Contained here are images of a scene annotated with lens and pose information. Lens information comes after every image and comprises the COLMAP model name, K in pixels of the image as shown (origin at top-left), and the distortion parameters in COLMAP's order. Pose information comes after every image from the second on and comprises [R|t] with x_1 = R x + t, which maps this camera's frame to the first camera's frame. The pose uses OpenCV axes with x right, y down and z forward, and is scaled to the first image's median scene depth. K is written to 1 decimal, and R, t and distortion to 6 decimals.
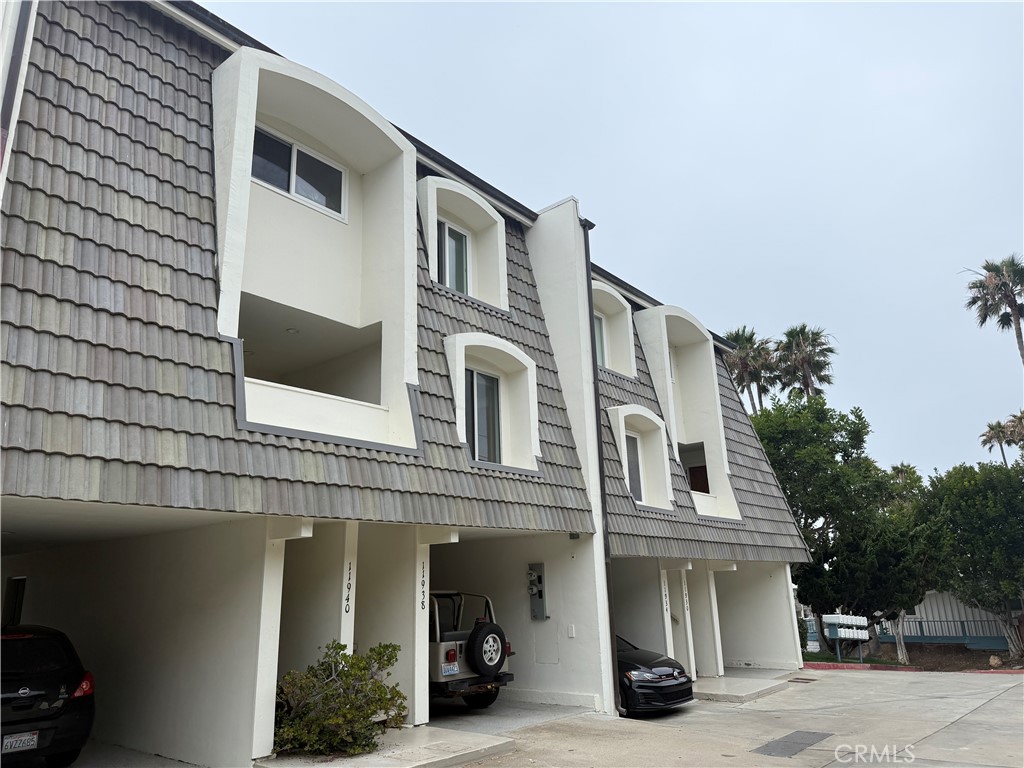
lens RADIAL K [[713.8, 0, 512.0], [0, 713.8, 384.0], [0, 0, 1]] dist [-0.000161, -0.000169]
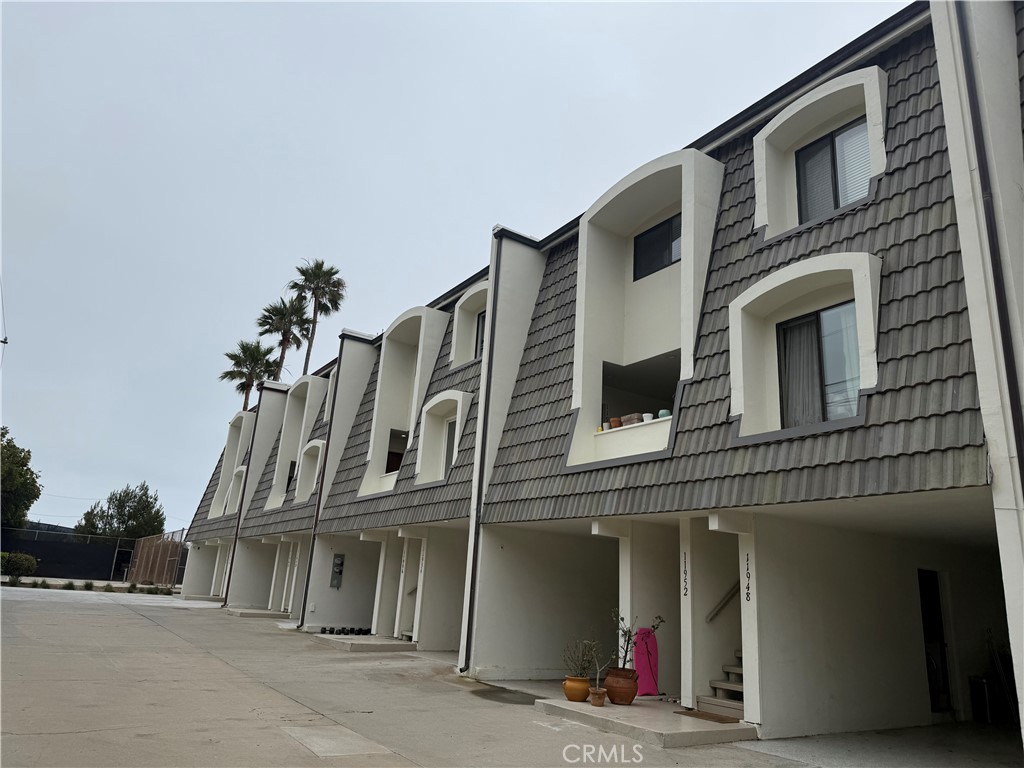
lens RADIAL K [[713.8, 0, 512.0], [0, 713.8, 384.0], [0, 0, 1]] dist [-0.000161, -0.000169]
pose [[-0.281274, -0.268538, -0.921288, 0.754375], [0.203432, 0.921542, -0.330721, 0.253197], [0.937817, -0.280443, -0.204576, 0.828887]]
